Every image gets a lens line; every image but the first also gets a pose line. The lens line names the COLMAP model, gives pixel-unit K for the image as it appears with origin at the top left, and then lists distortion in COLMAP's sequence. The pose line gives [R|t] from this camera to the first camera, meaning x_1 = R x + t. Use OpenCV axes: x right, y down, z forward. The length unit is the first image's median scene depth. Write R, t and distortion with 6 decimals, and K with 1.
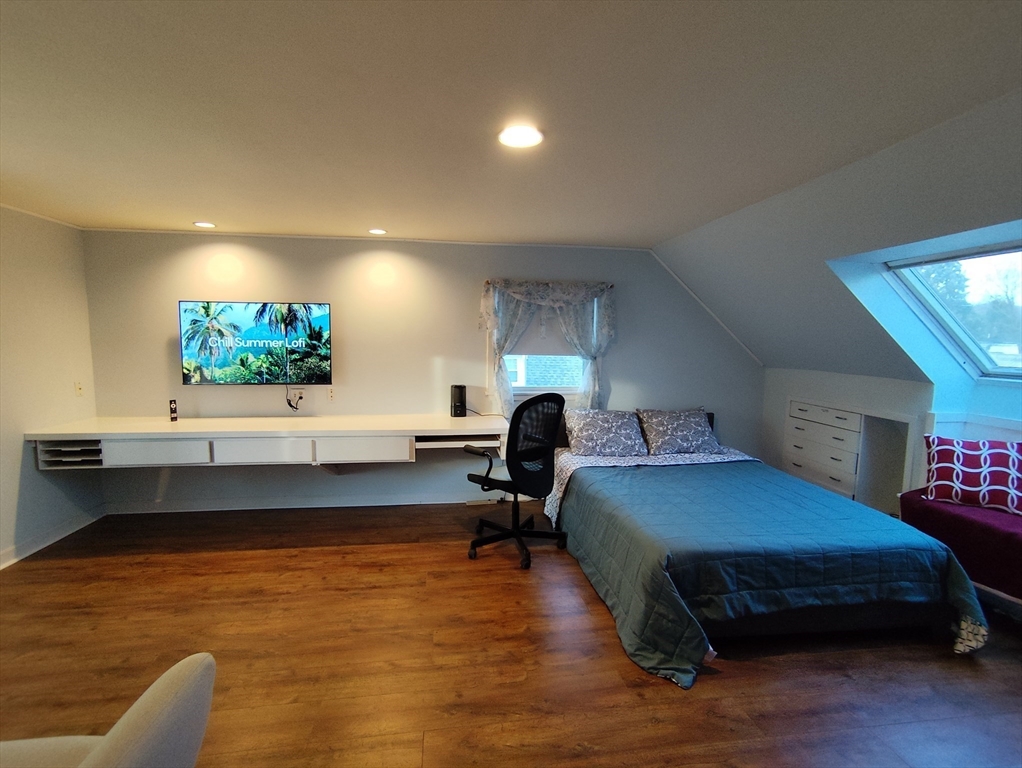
lens RADIAL K [[466.0, 0, 511.0], [0, 466.0, 386.5], [0, 0, 1]] dist [-0.022862, 0.013271]
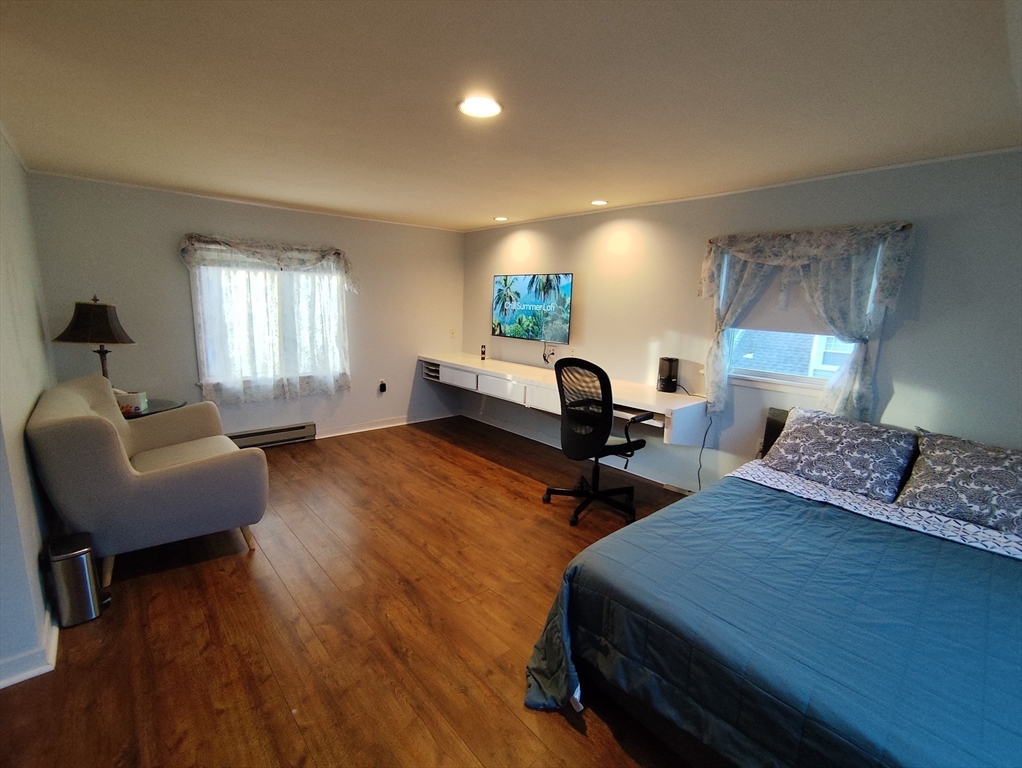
lens RADIAL K [[466.0, 0, 505.7], [0, 466.0, 386.4], [0, 0, 1]] dist [-0.022862, 0.013271]
pose [[0.547121, 0.156806, -0.822235, 0.596202], [-0.108190, 0.987305, 0.116296, -0.023959], [0.830032, 0.025330, 0.557140, 0.280684]]
